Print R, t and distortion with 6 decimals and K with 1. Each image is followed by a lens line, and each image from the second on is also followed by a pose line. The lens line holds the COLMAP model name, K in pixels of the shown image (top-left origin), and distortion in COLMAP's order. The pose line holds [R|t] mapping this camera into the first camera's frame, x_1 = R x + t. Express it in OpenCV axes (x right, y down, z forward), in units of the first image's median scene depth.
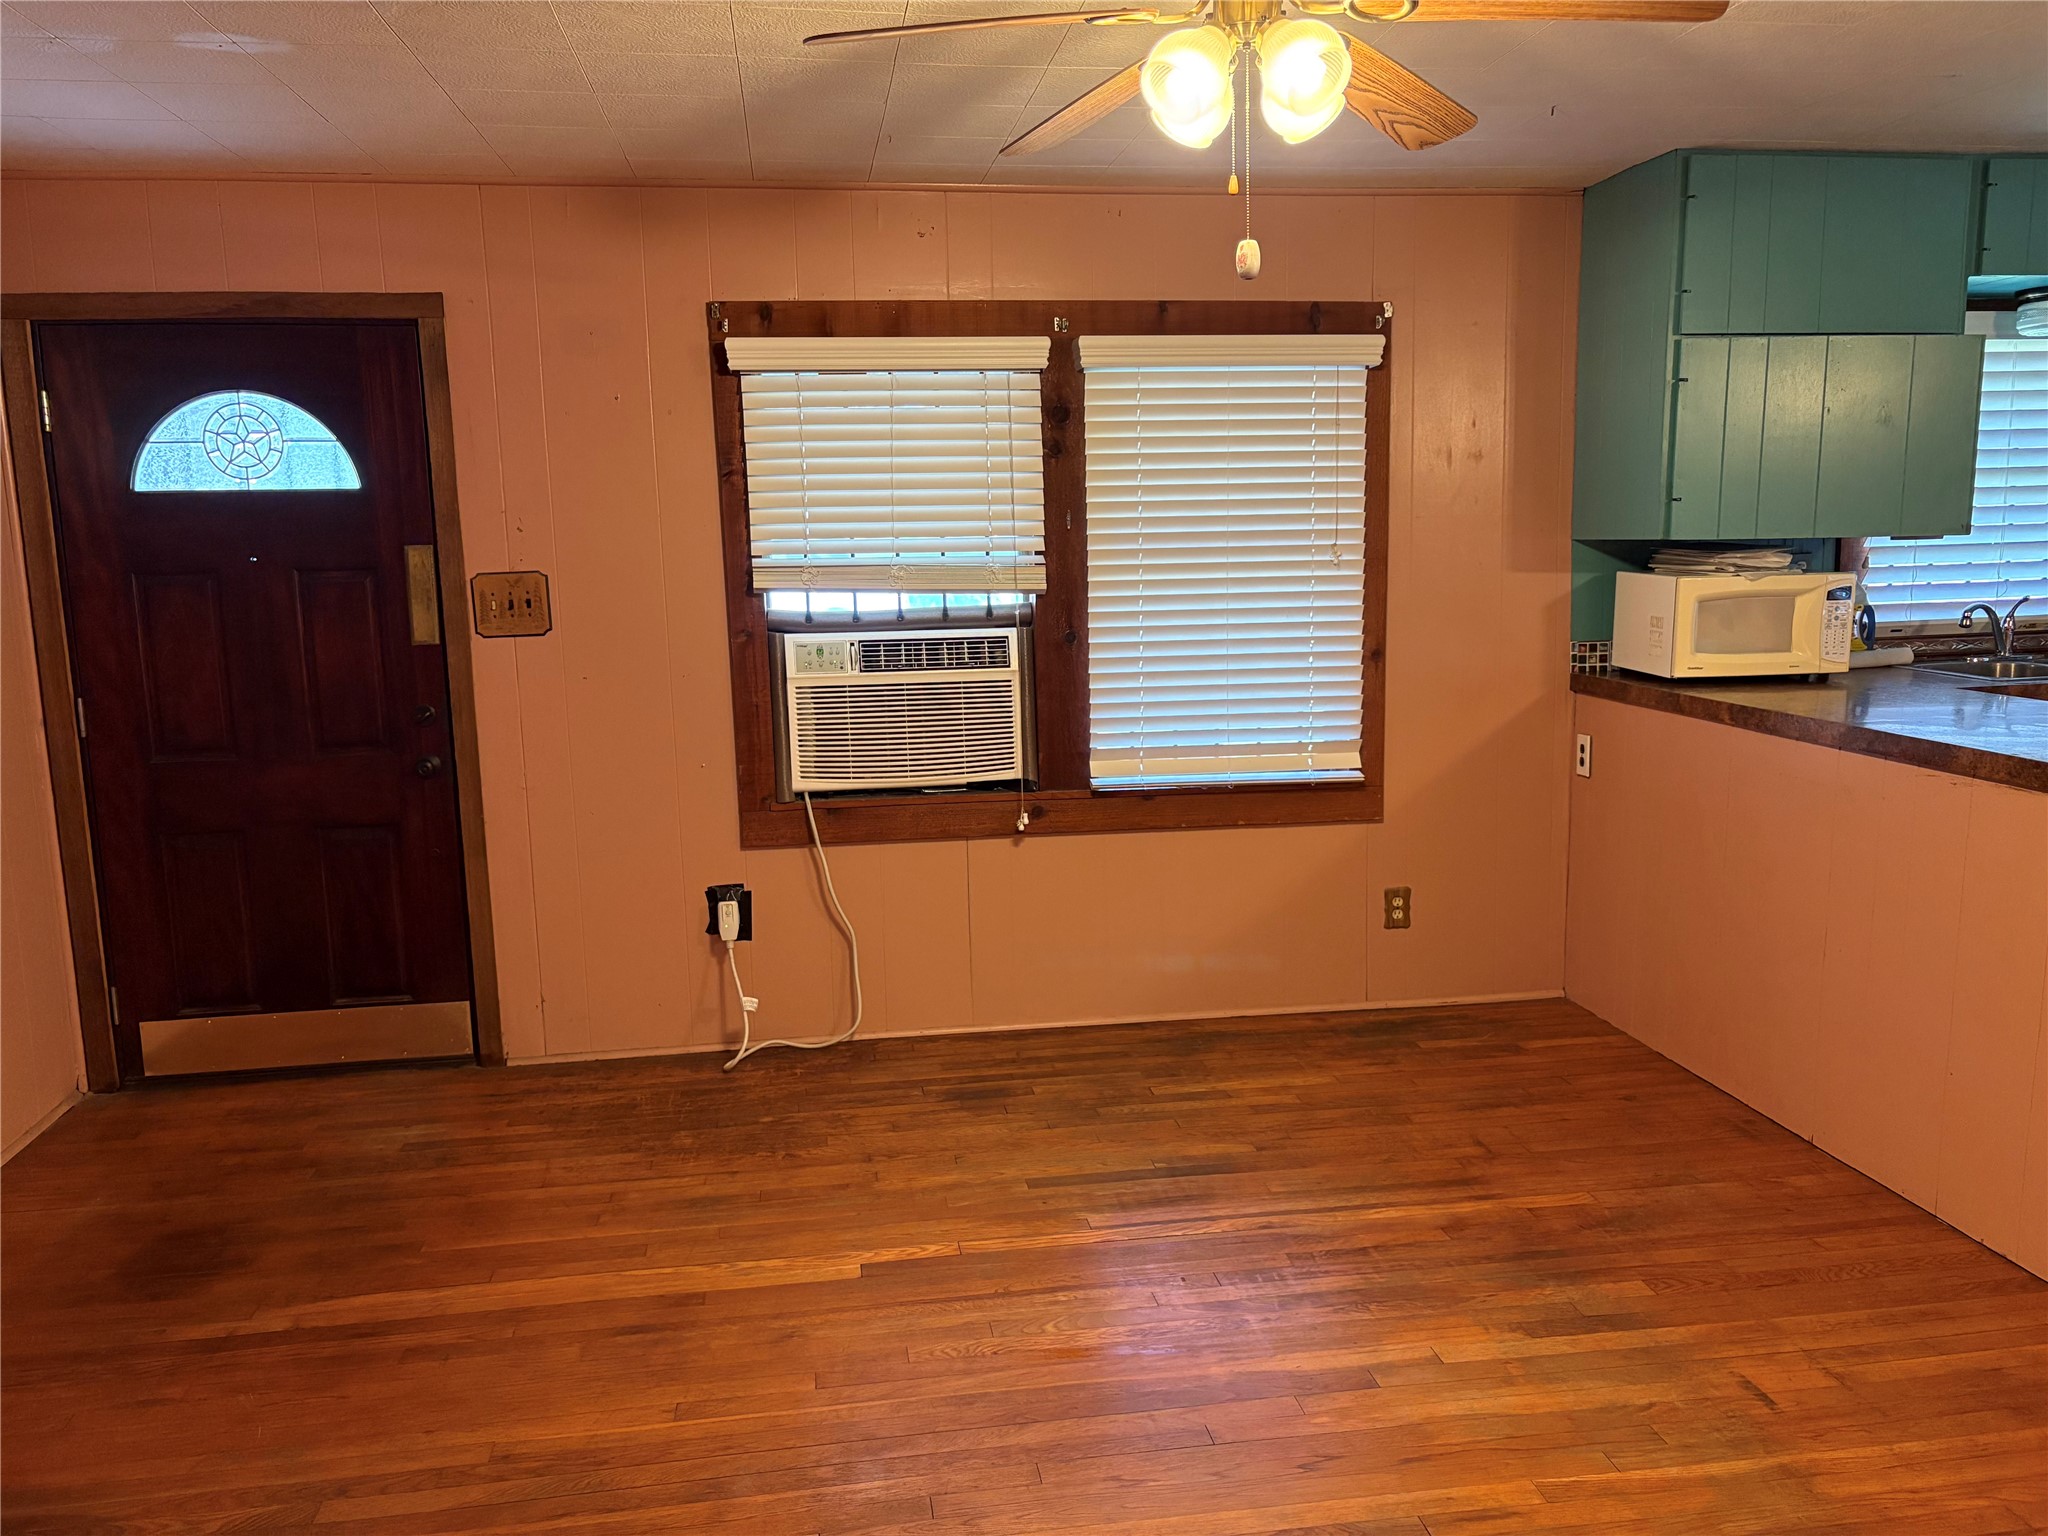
lens RADIAL K [[1569.0, 0, 1024.0], [0, 1569.0, 768.0], [0, 0, 1]] dist [0.021774, -0.008623]
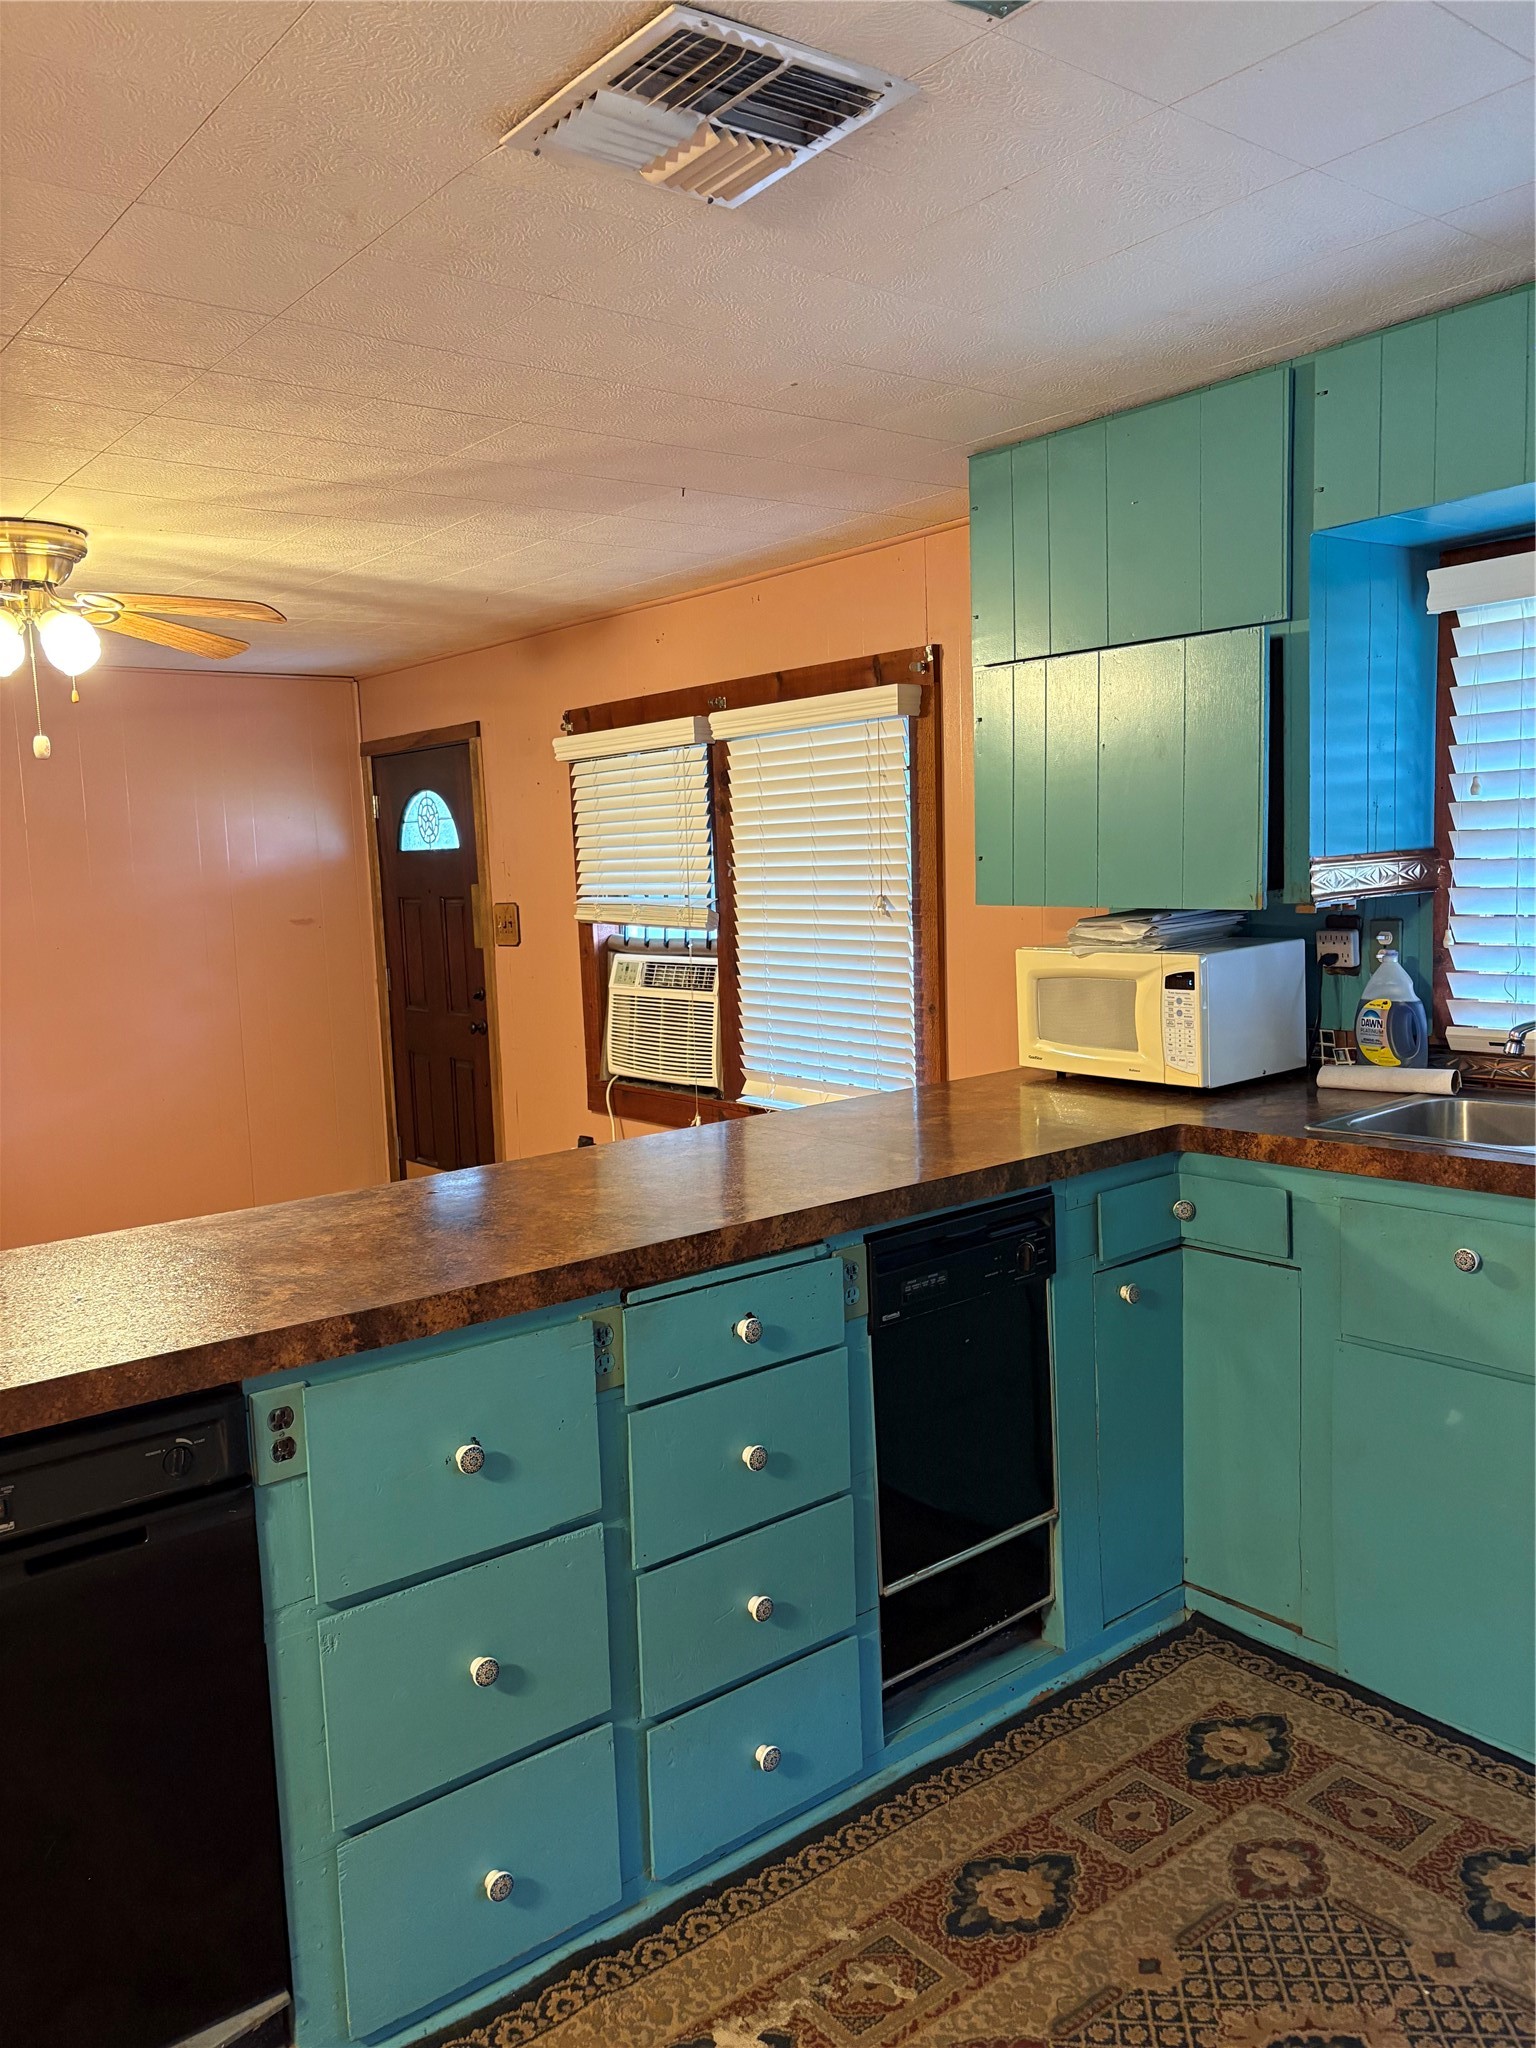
lens RADIAL K [[1569.0, 0, 771.2], [0, 1569.0, 1056.7], [0, 0, 1]] dist [0.021774, -0.008623]
pose [[0.501350, 0.113171, -0.857811, 1.082274], [-0.102410, 0.992202, 0.071047, -0.109761], [0.859162, 0.052229, 0.509030, 0.461575]]
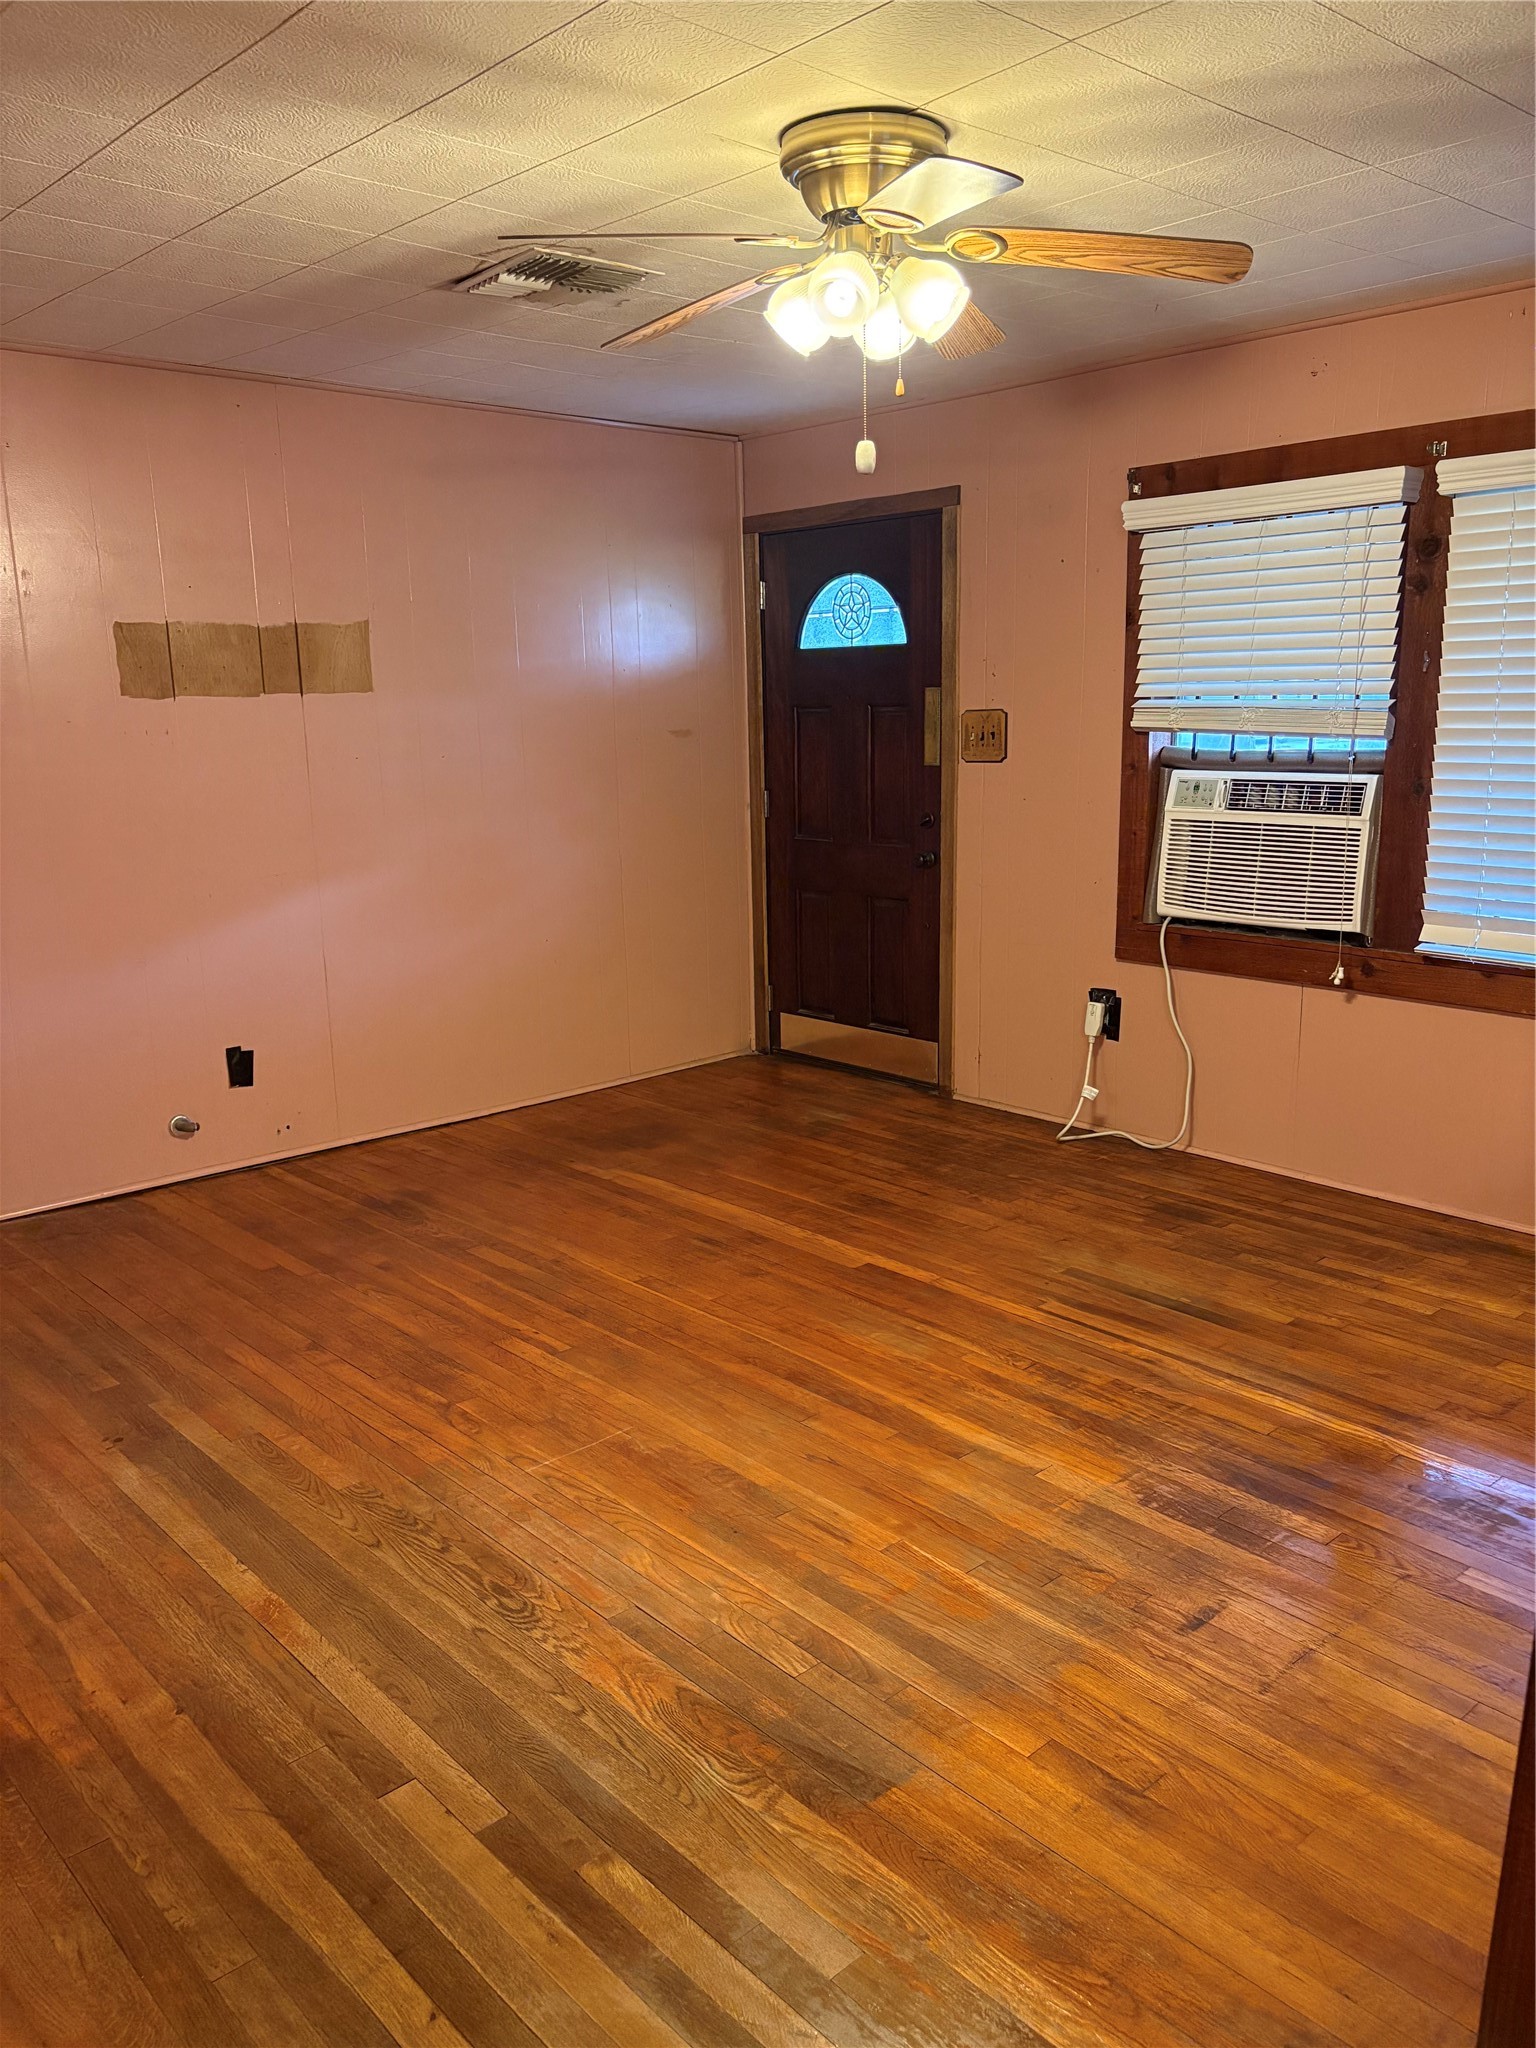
lens RADIAL K [[1564.1, 0, 768.0], [0, 1564.1, 1024.0], [0, 0, 1]] dist [-0.003062, -0.003578]
pose [[0.550428, 0.181939, -0.814818, 0.629154], [-0.121278, 0.983039, 0.137574, -0.027873], [0.826027, 0.023095, 0.563157, 0.164323]]
